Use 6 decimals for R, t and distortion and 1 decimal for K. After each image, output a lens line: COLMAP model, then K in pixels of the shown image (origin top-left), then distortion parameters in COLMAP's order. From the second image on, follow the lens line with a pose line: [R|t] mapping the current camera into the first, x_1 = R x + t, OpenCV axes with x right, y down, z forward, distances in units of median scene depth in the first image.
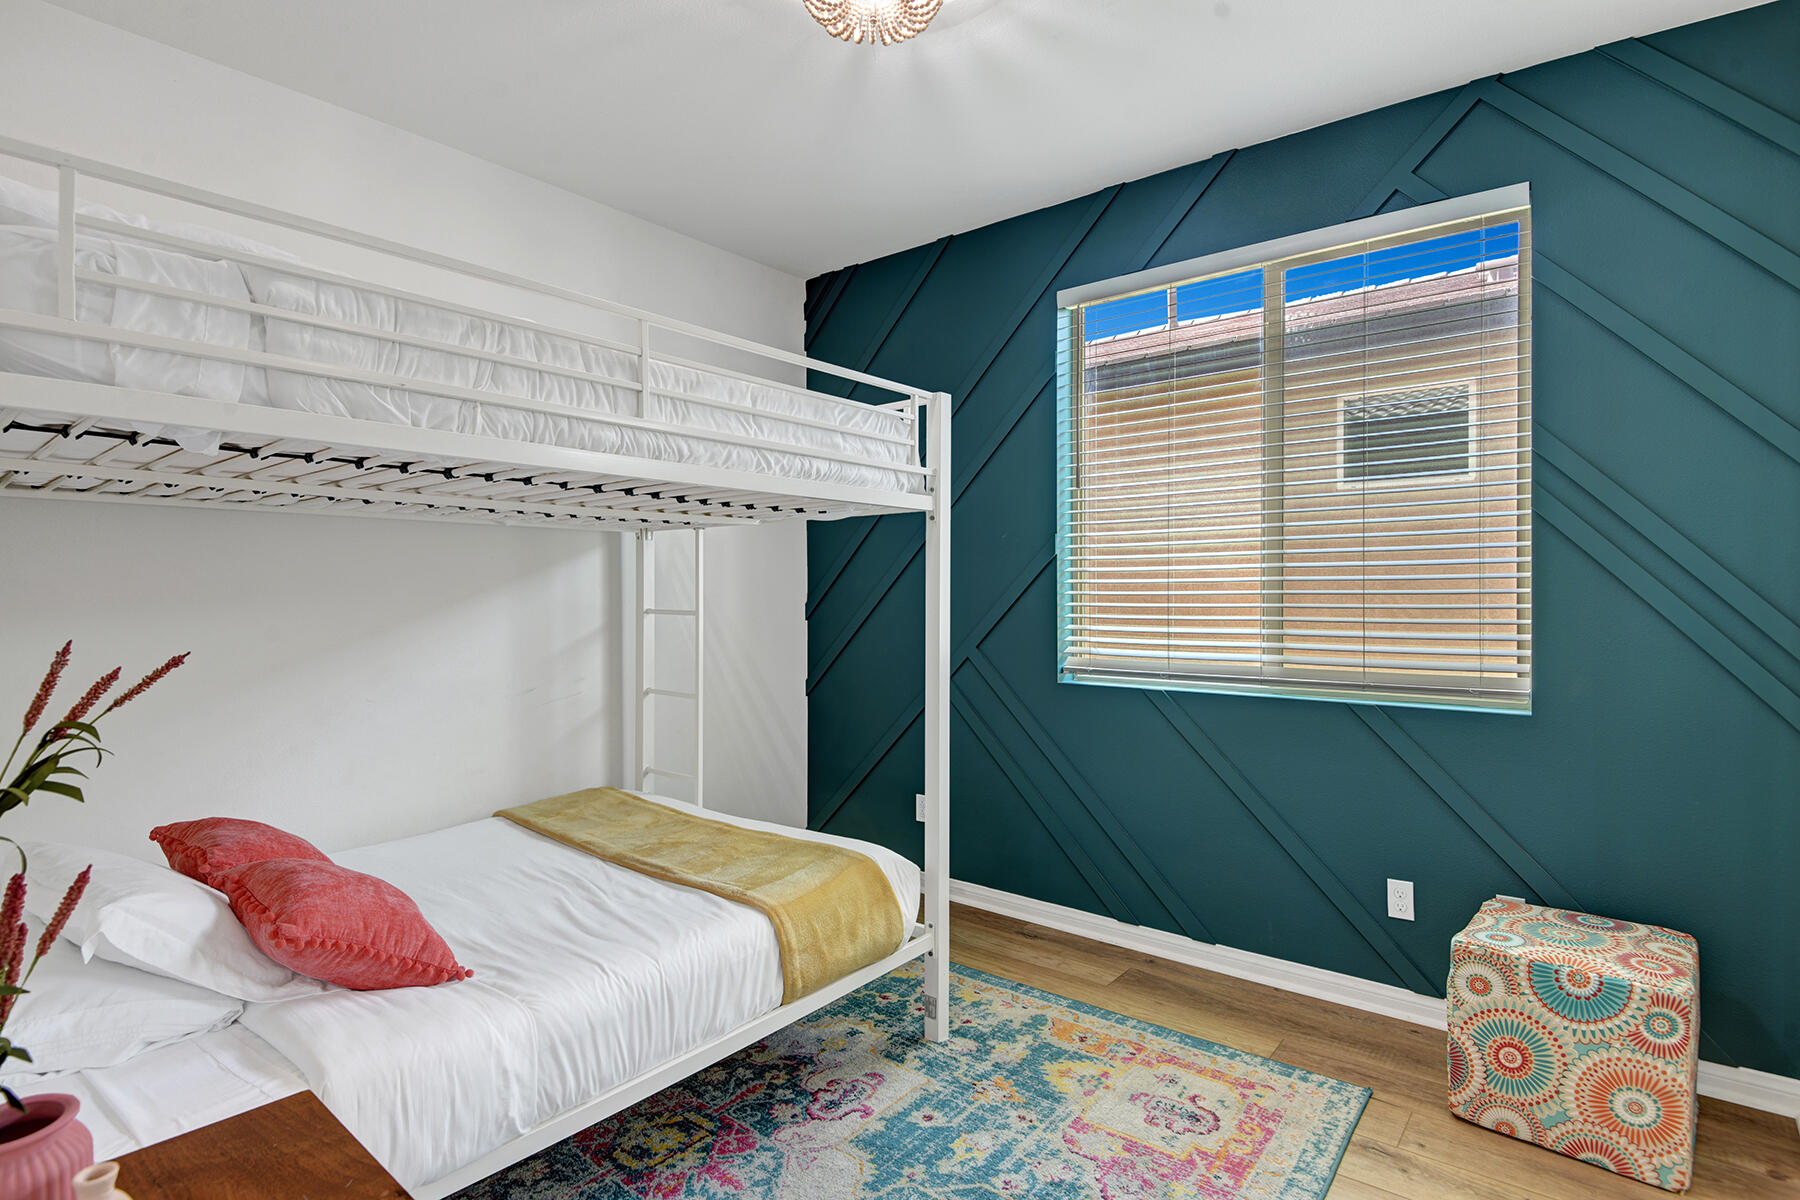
lens RADIAL K [[904.0, 0, 900.0], [0, 904.0, 600.0], [0, 0, 1]] dist [-0.001207, -0.000496]
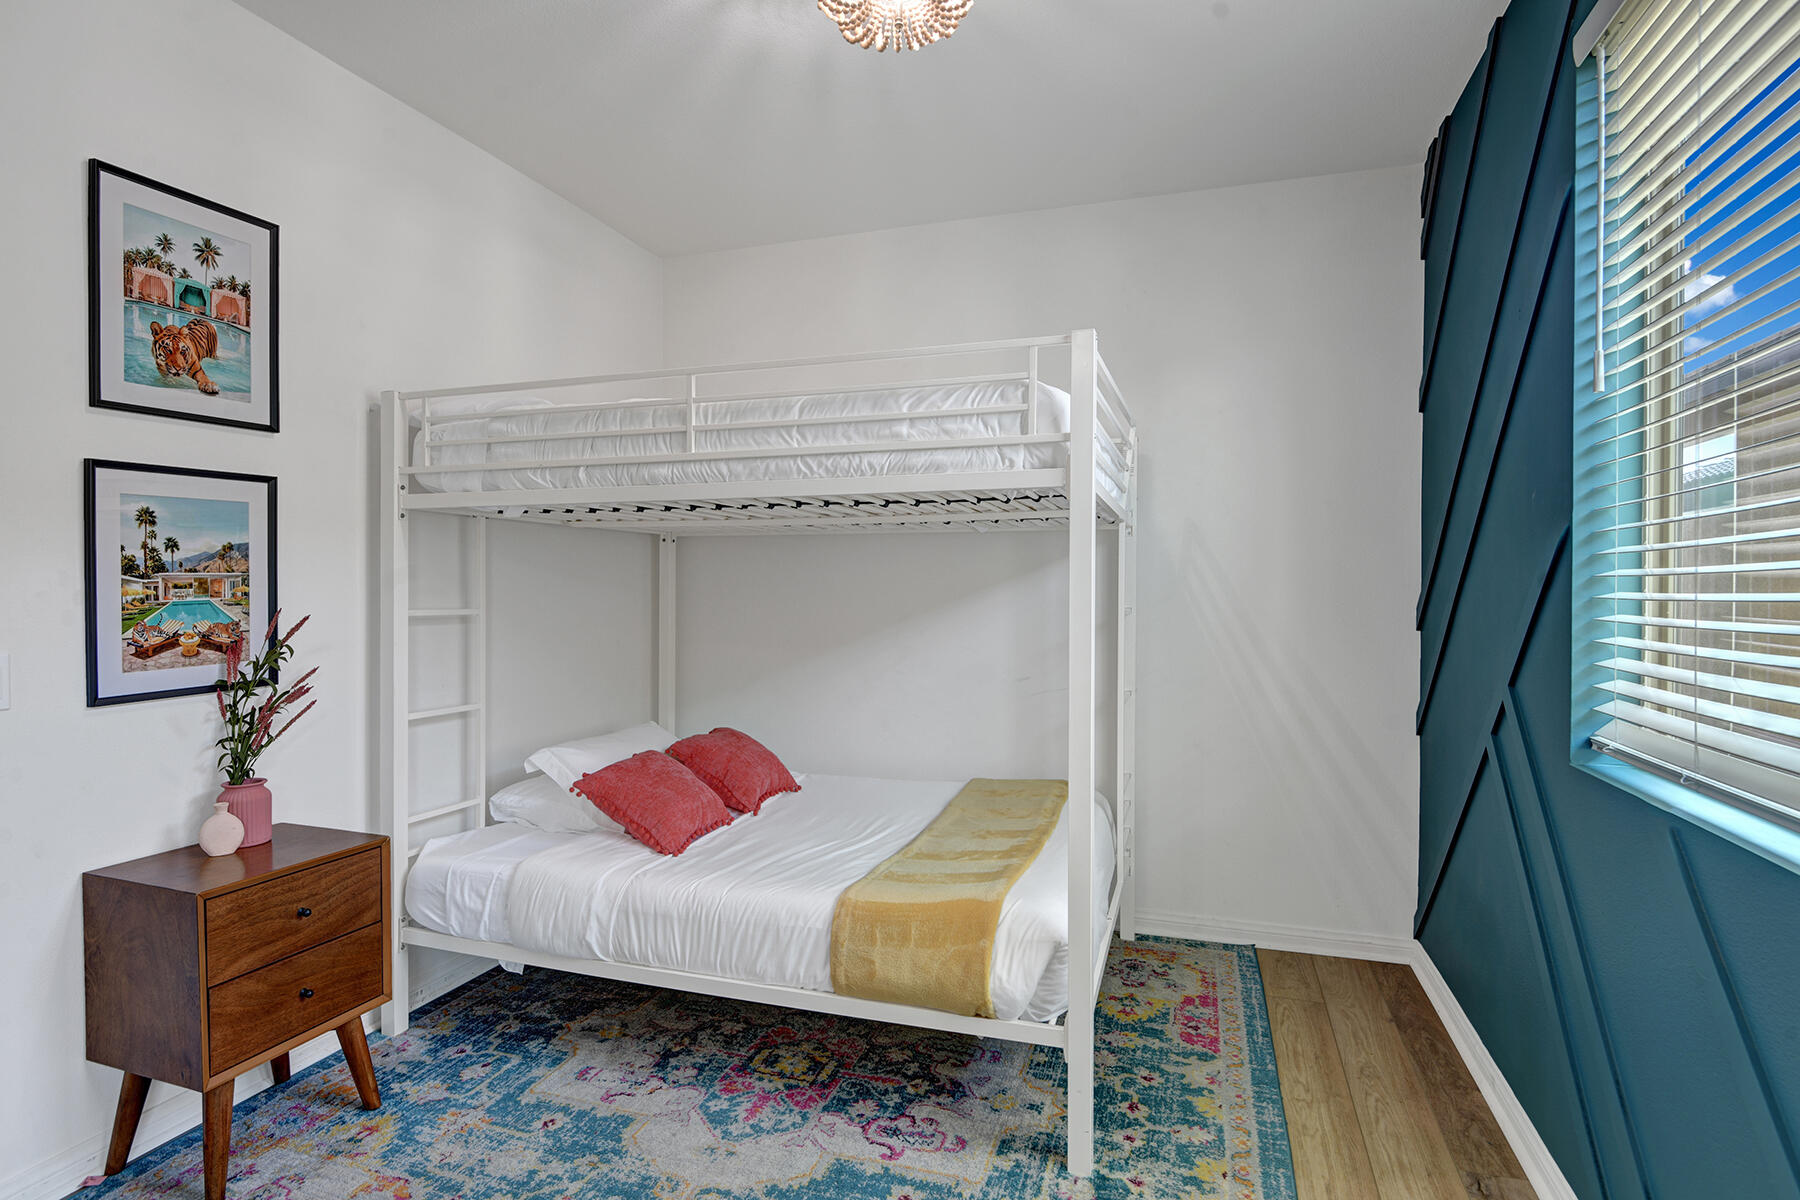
lens RADIAL K [[904.0, 0, 900.0], [0, 904.0, 600.0], [0, 0, 1]] dist [-0.001207, -0.000496]
pose [[0.360442, 0.009865, -0.932729, 0.839035], [-0.012252, 0.999908, 0.005841, -0.004789], [0.932701, 0.009323, 0.360530, 0.687560]]
